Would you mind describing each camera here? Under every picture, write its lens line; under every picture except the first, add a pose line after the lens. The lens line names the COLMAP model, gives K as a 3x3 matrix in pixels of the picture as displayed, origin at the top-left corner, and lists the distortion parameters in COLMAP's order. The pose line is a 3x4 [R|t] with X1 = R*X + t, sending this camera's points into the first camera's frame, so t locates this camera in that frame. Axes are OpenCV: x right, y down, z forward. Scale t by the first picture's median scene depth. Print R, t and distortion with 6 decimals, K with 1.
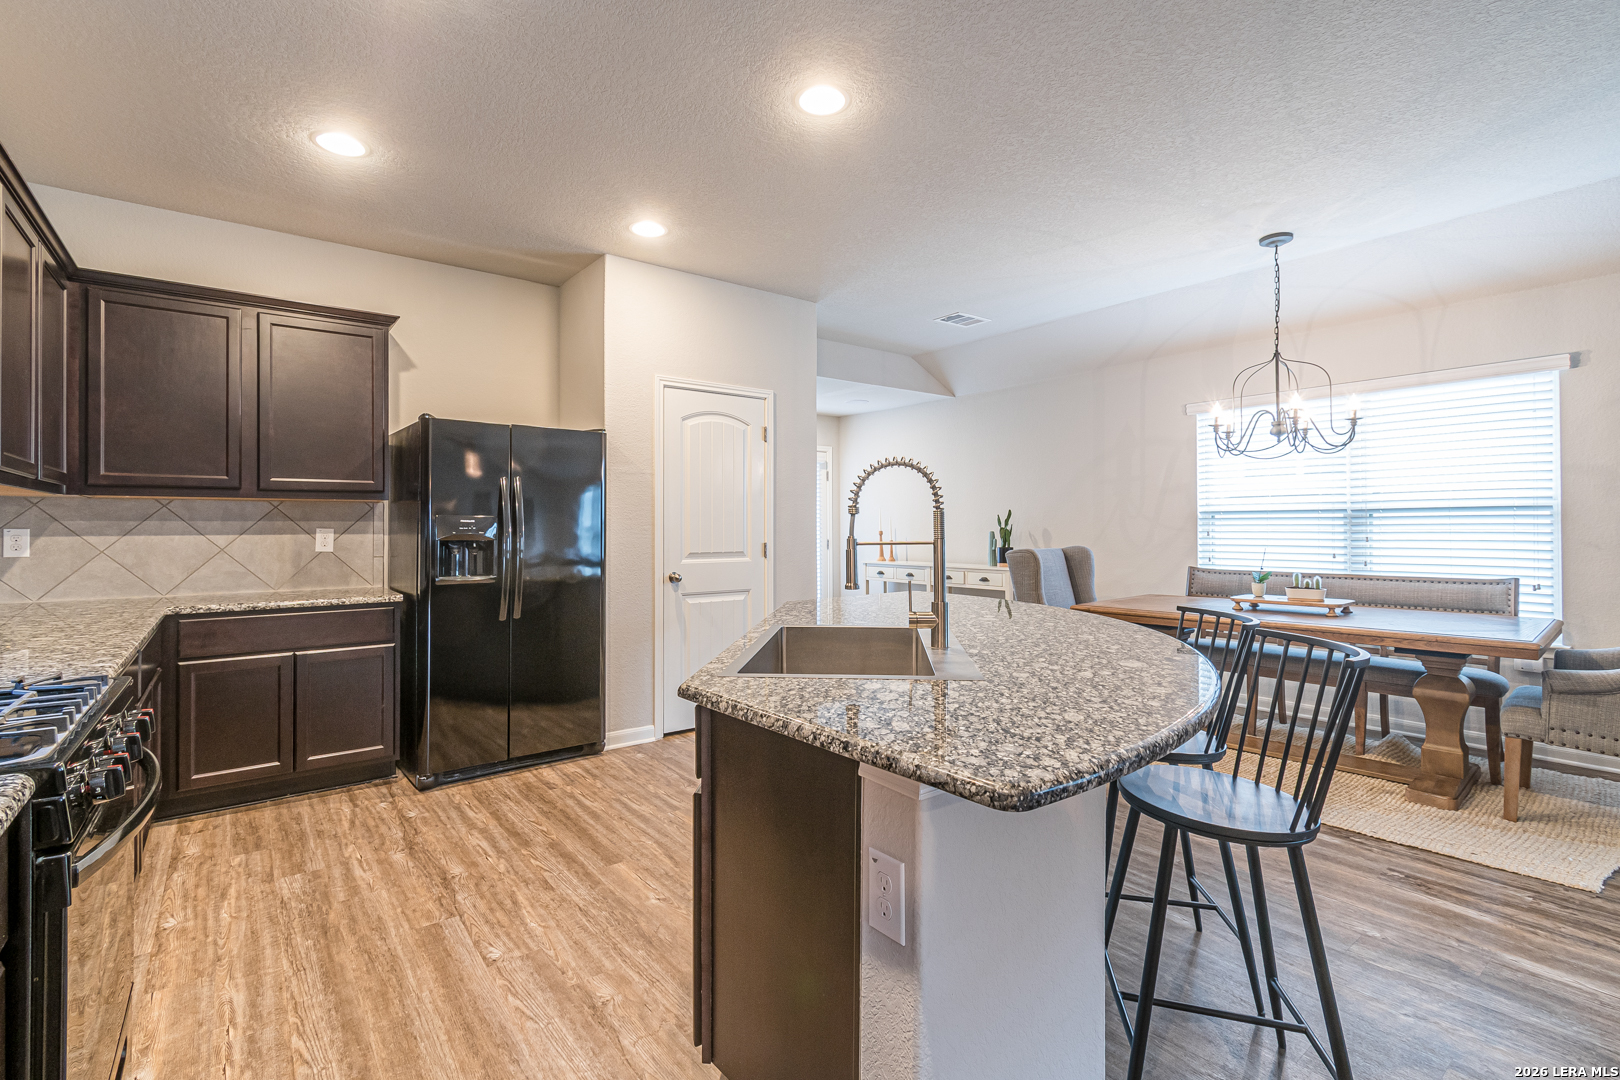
lens RADIAL K [[737.9, 0, 801.8], [0, 737.9, 521.7], [0, 0, 1]] dist [0.003220, -0.003010]
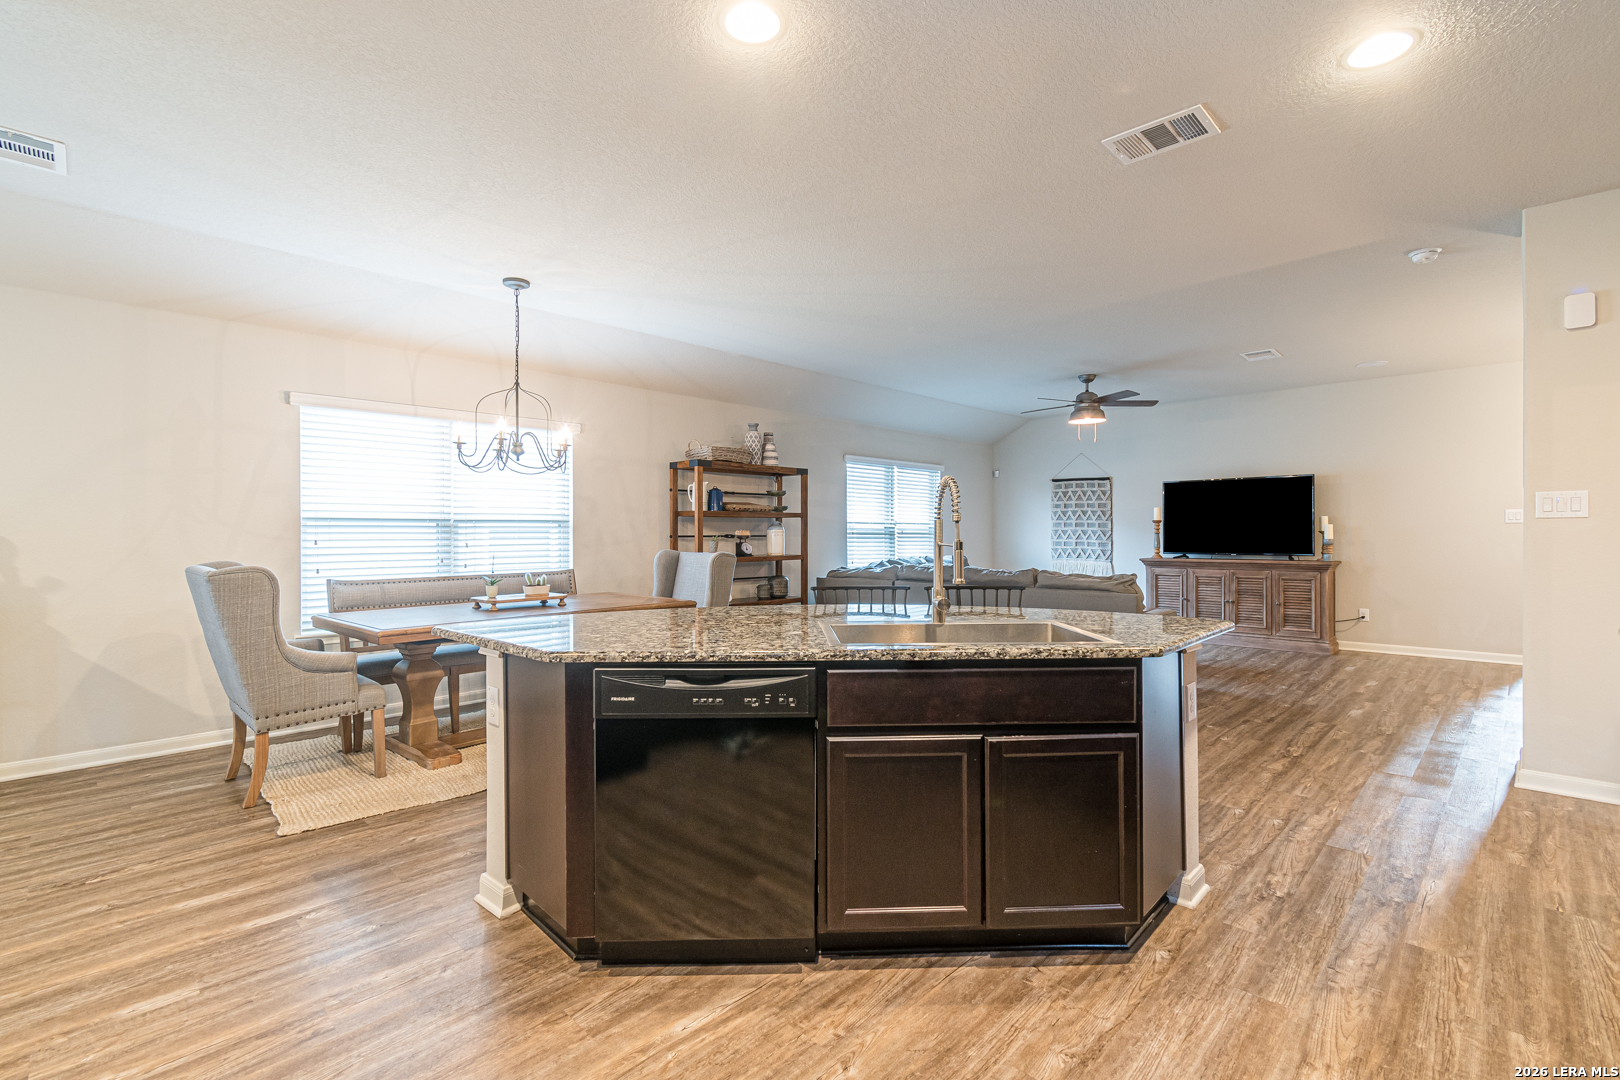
lens RADIAL K [[737.9, 0, 801.8], [0, 737.9, 521.7], [0, 0, 1]] dist [0.003220, -0.003010]
pose [[-0.137513, 0.019723, 0.990304, -0.577218], [-0.004791, 0.999777, -0.020577, 0.009331], [-0.990488, -0.007574, -0.137388, 0.744106]]
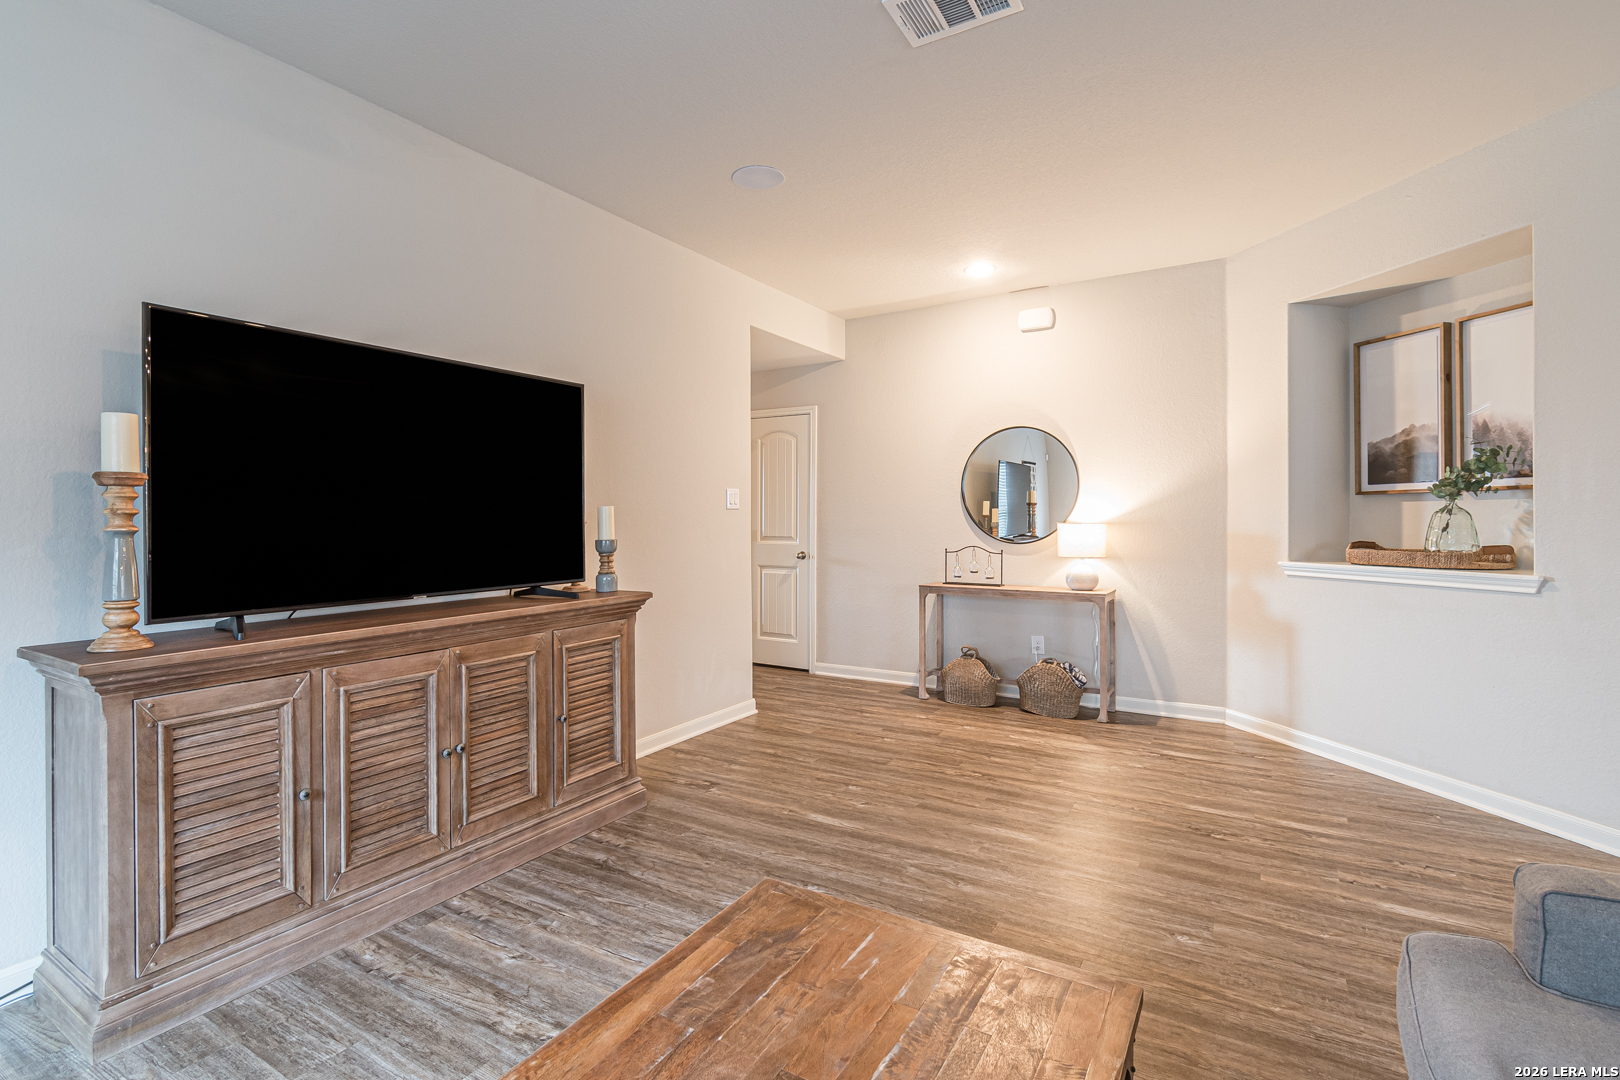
lens RADIAL K [[752.5, 0, 802.7], [0, 752.5, 522.9], [0, 0, 1]] dist [0.003075, 0.000035]
pose [[-0.933129, 0.013272, -0.359297, 1.280108], [0.014635, 0.999892, -0.001074, -0.007207], [0.359244, -0.006261, -0.933223, -0.022892]]
